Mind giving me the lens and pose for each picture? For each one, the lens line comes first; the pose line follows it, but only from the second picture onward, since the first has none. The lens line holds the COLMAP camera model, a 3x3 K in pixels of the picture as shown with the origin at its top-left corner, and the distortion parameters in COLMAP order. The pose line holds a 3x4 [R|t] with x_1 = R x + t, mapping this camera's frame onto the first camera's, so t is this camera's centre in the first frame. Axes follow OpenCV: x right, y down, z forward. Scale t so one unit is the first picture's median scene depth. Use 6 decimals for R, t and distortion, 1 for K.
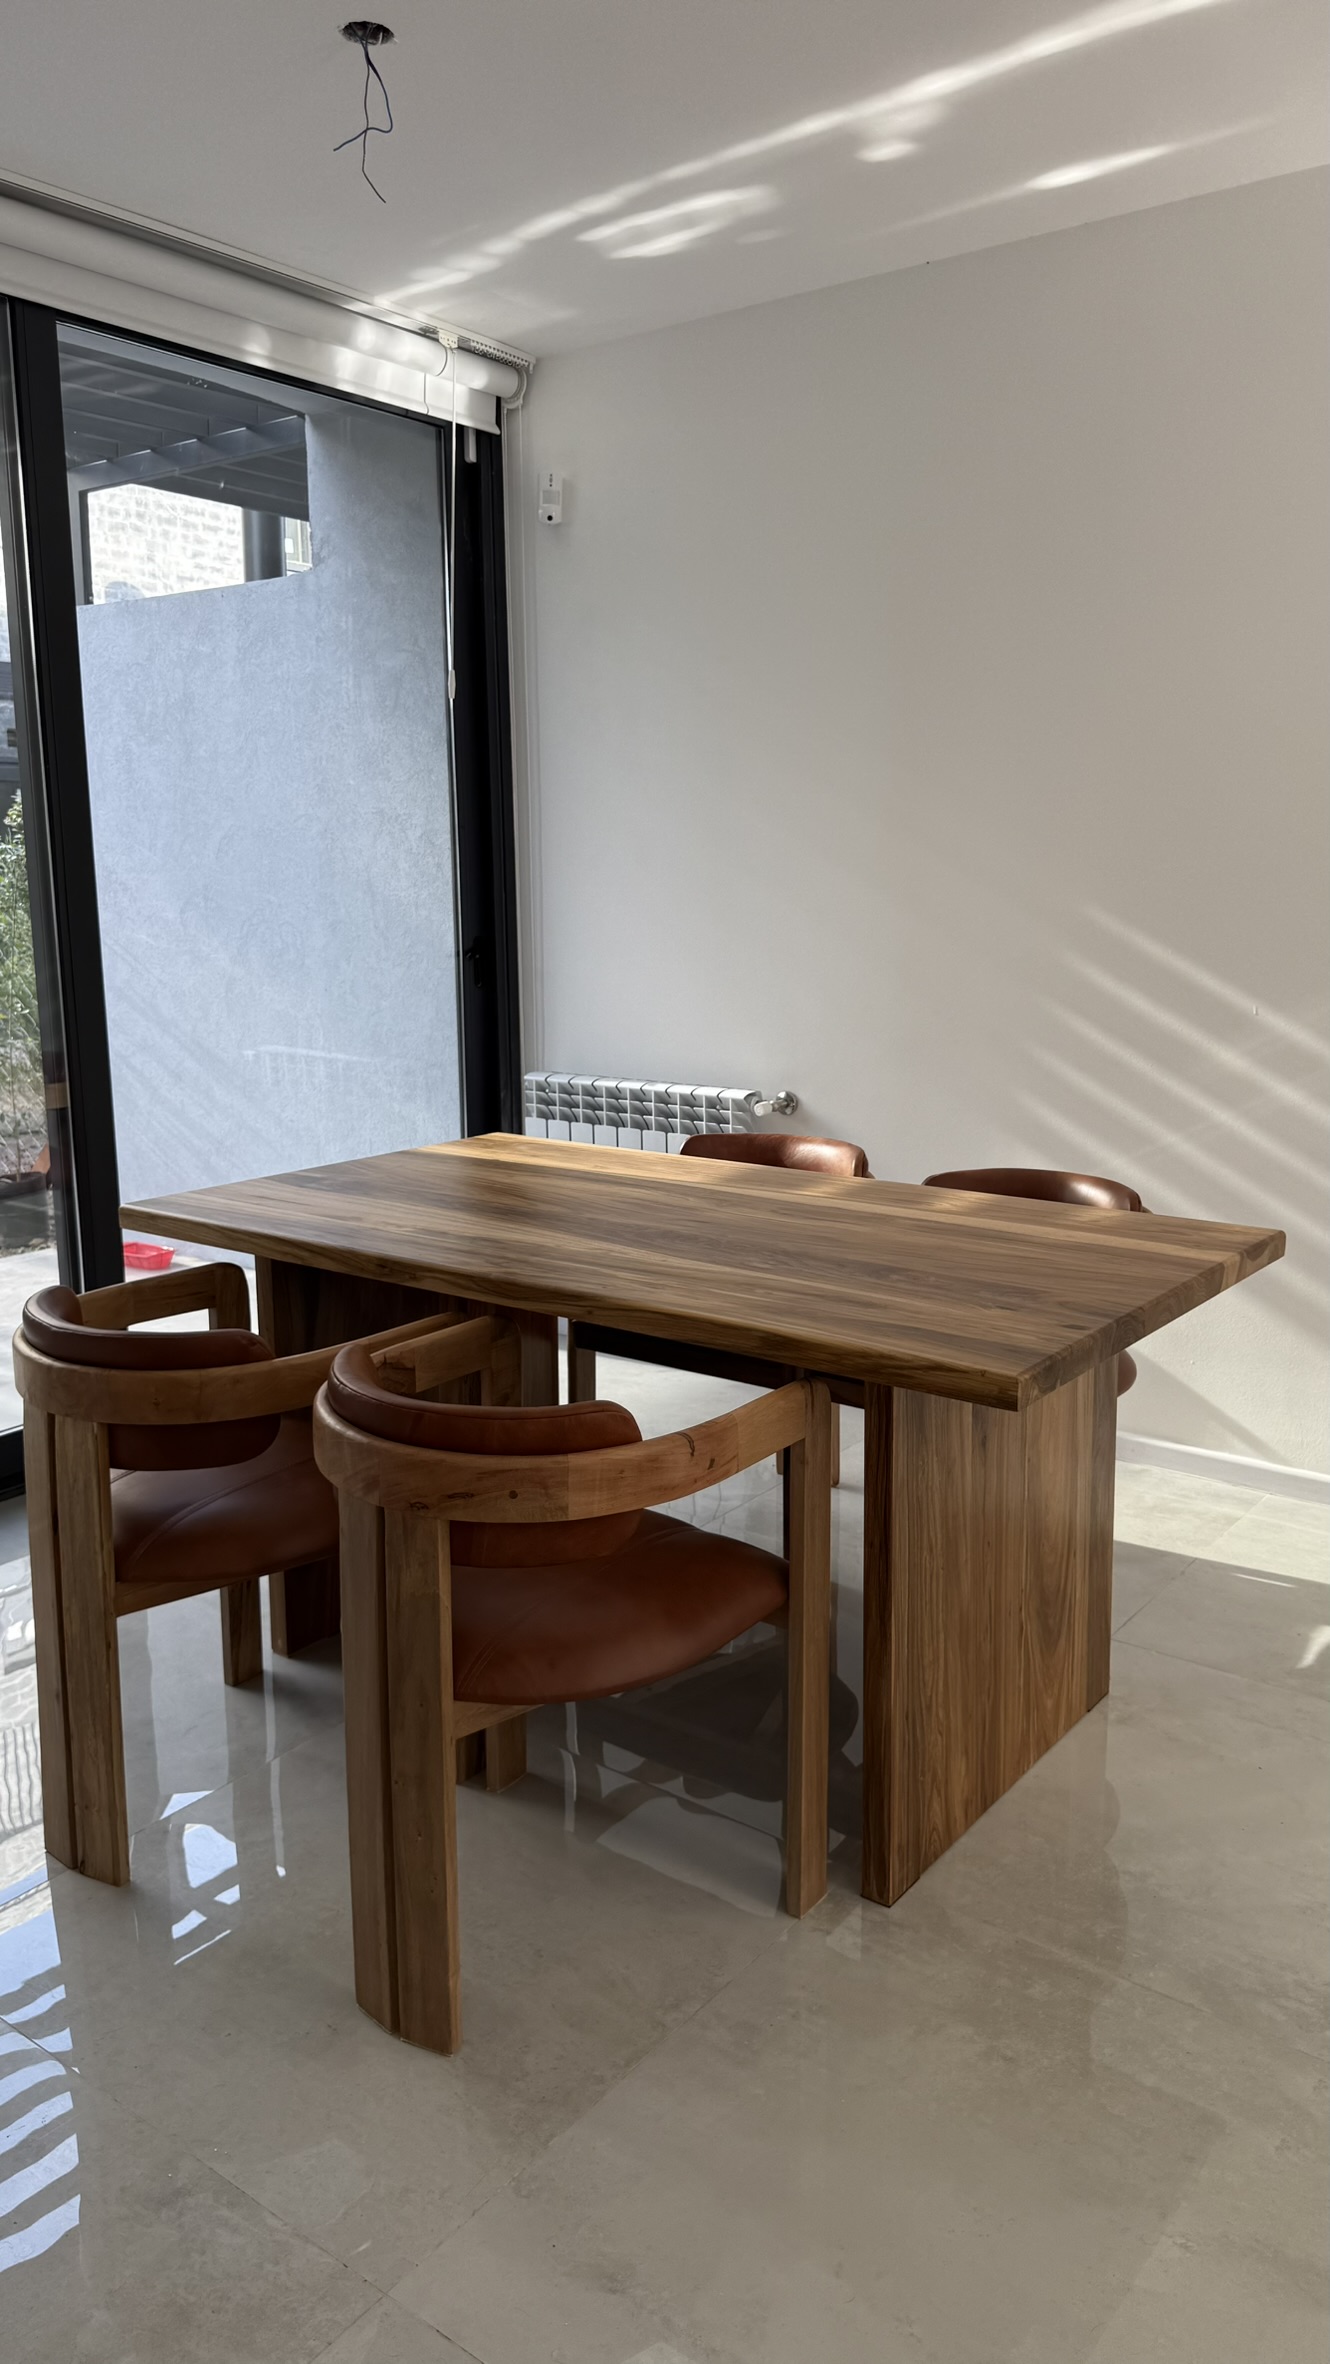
lens RADIAL K [[1664.4, 0, 676.3], [0, 1664.4, 1162.8], [0, 0, 1]] dist [0.083101, -0.140450]
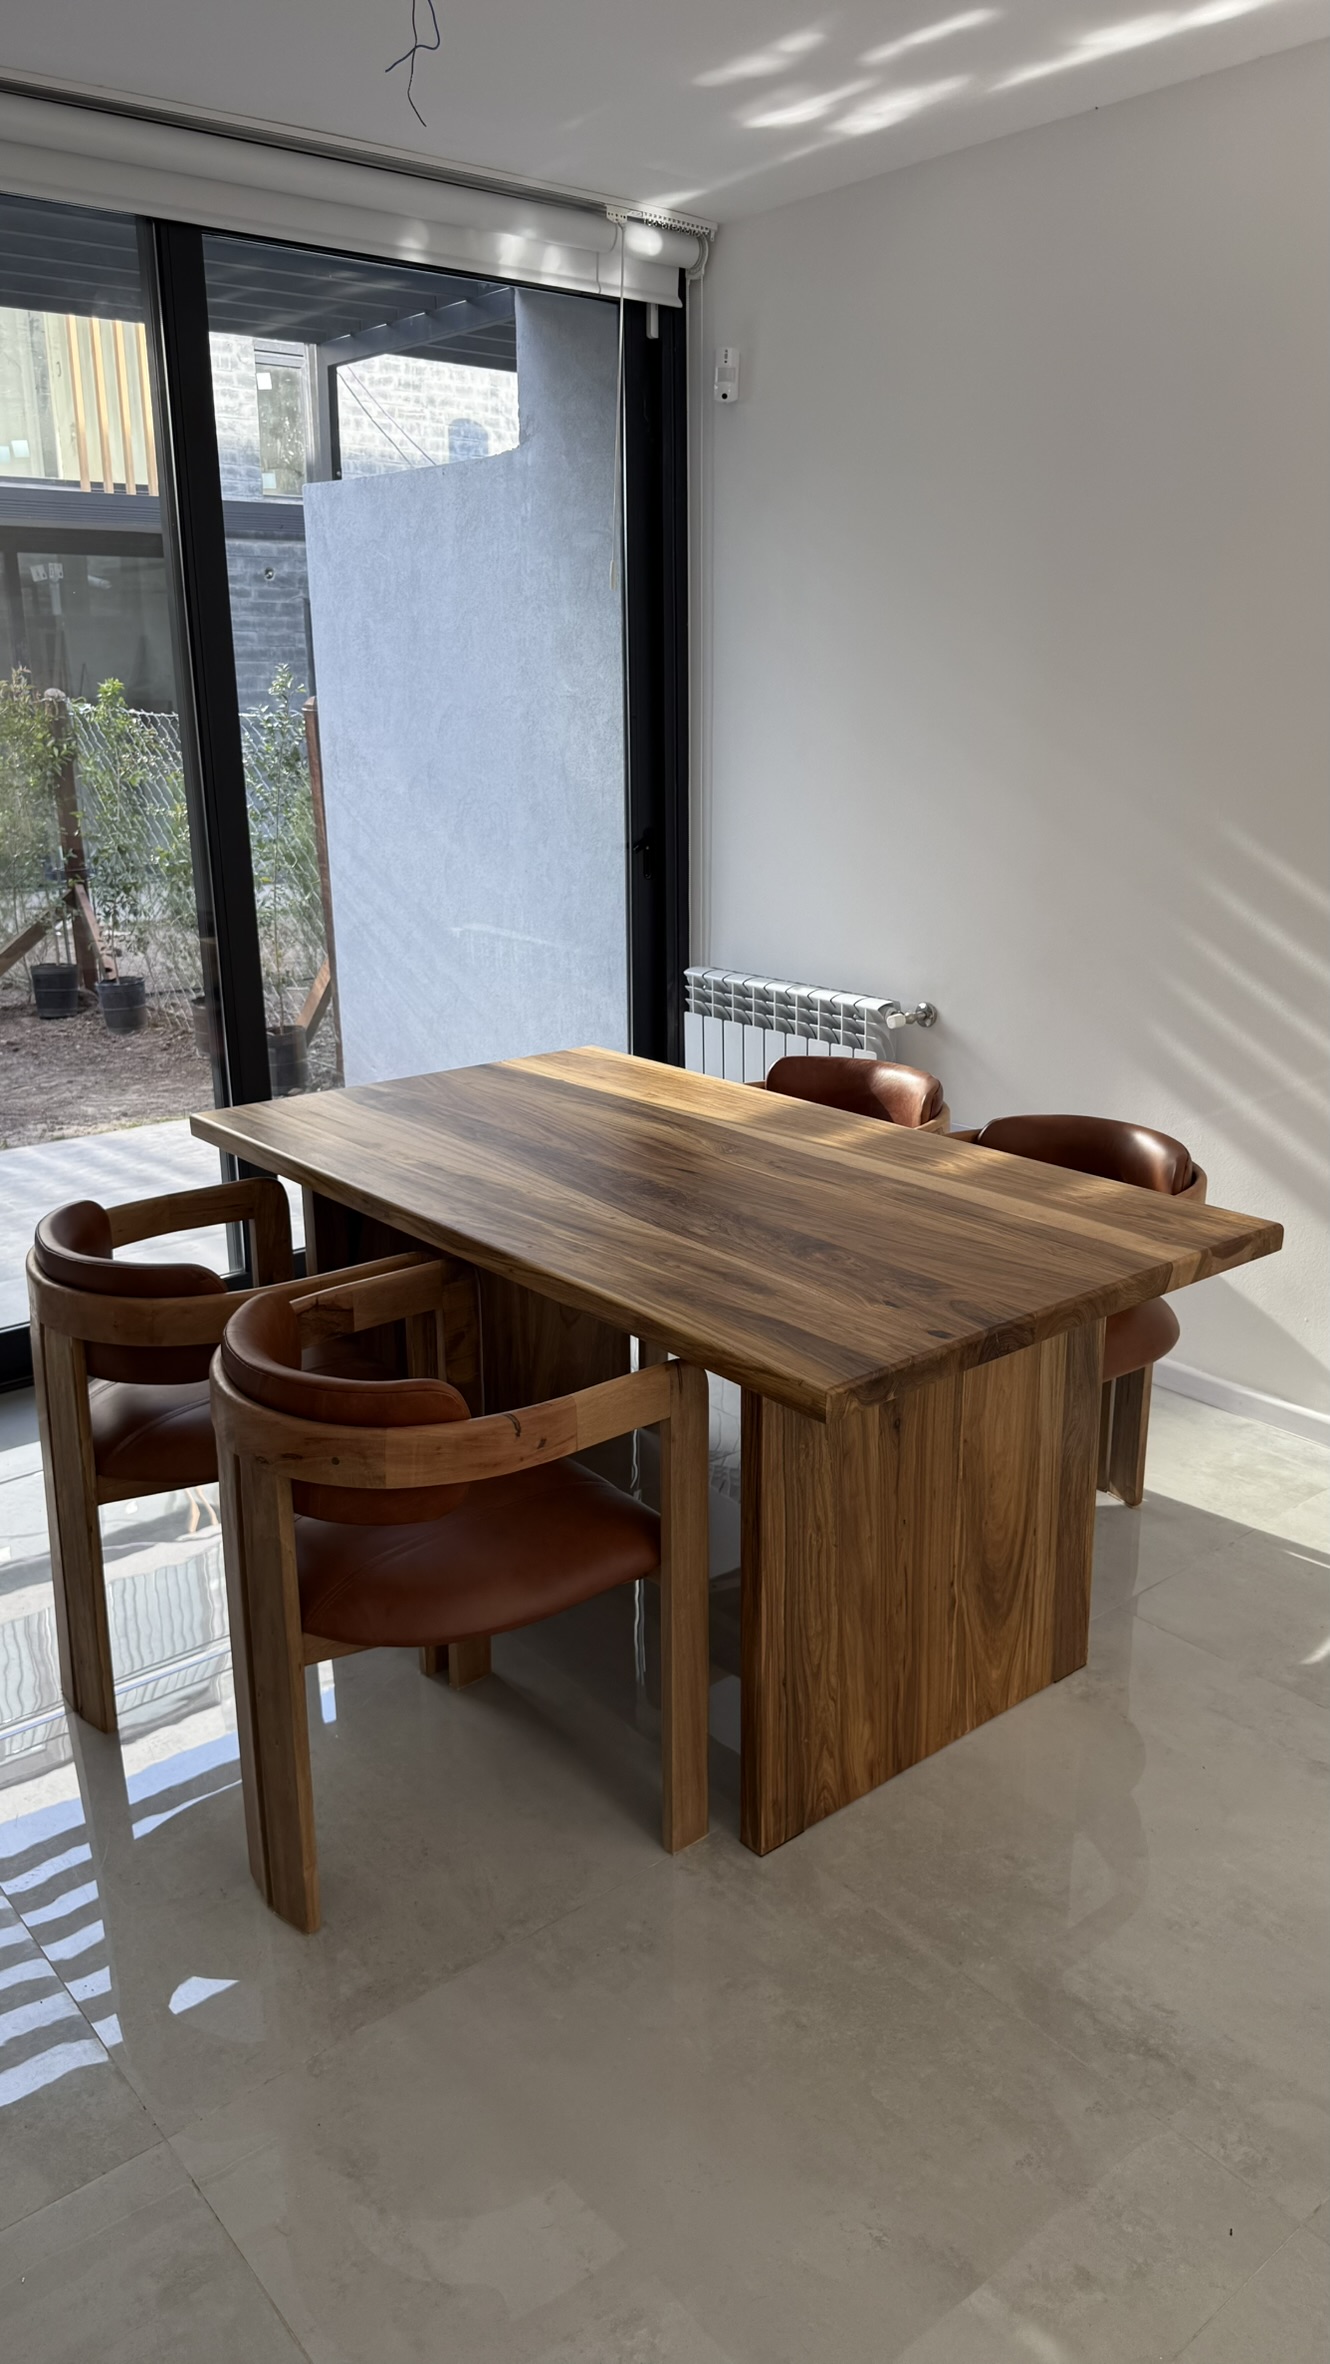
lens RADIAL K [[1664.4, 0, 676.3], [0, 1664.4, 1162.8], [0, 0, 1]] dist [0.083101, -0.140450]
pose [[0.974065, 0.063924, -0.217050, 0.234715], [-0.041184, 0.993327, 0.107728, -0.081297], [0.222488, -0.095995, 0.970198, 0.015408]]
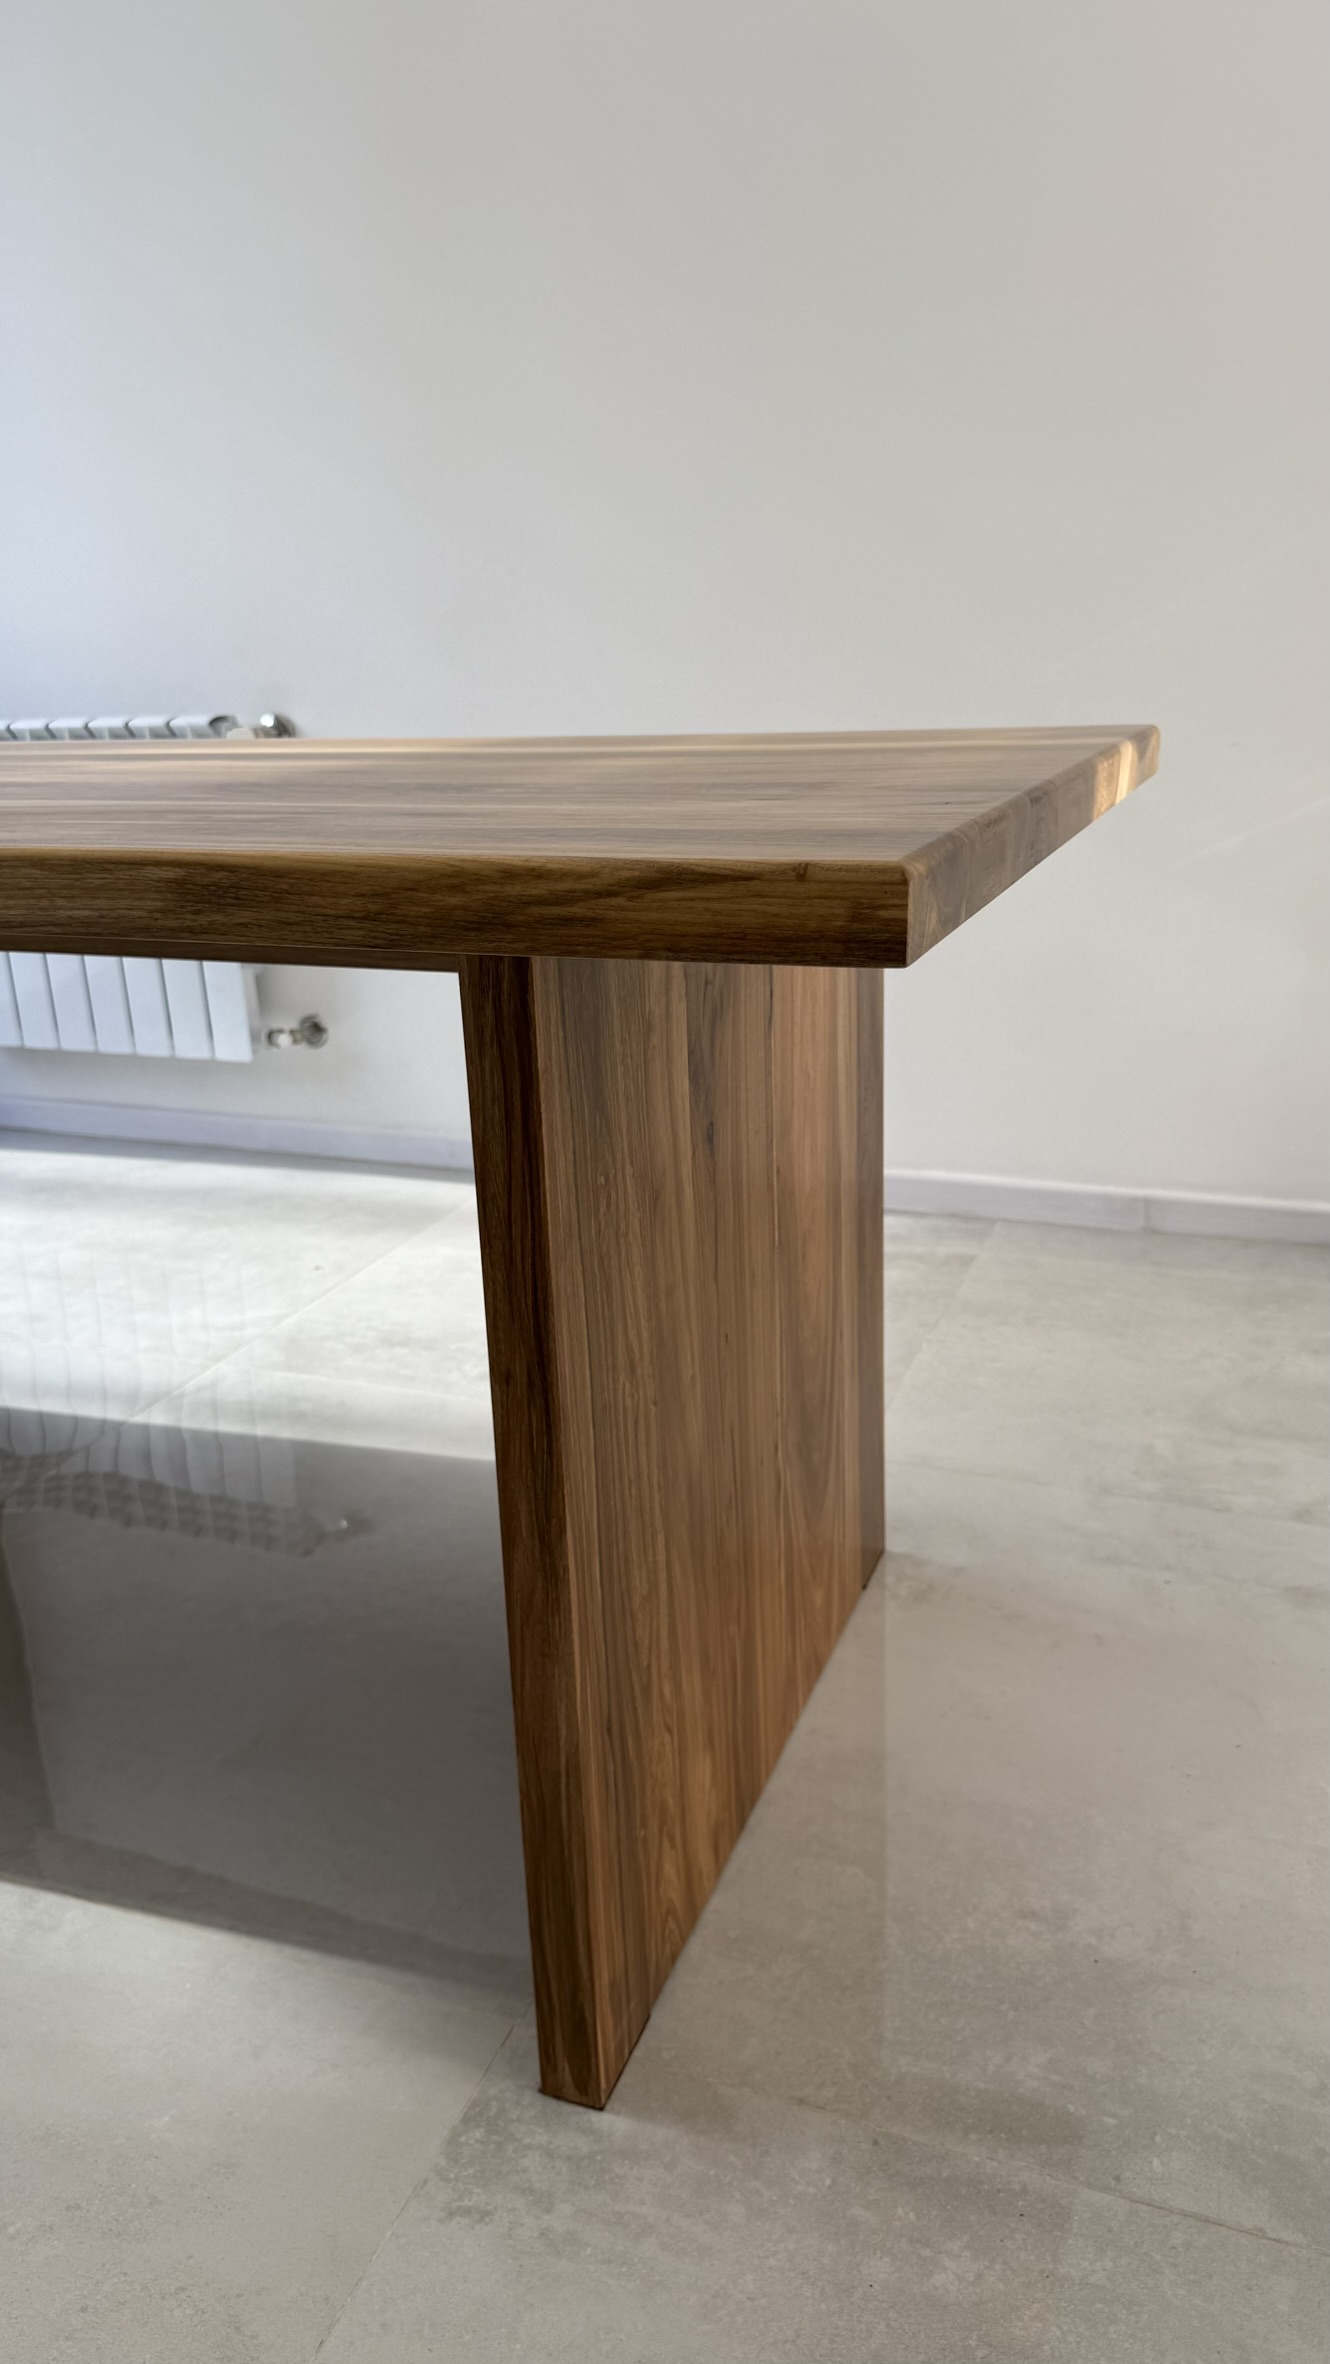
lens RADIAL K [[1674.4, 0, 665.0], [0, 1674.4, 1182.0], [0, 0, 1]] dist [0.083269, -0.150109]
pose [[0.961933, -0.106468, 0.251694, 0.043962], [0.074568, 0.988298, 0.133068, 0.103421], [-0.262916, -0.109234, 0.958615, 0.484104]]
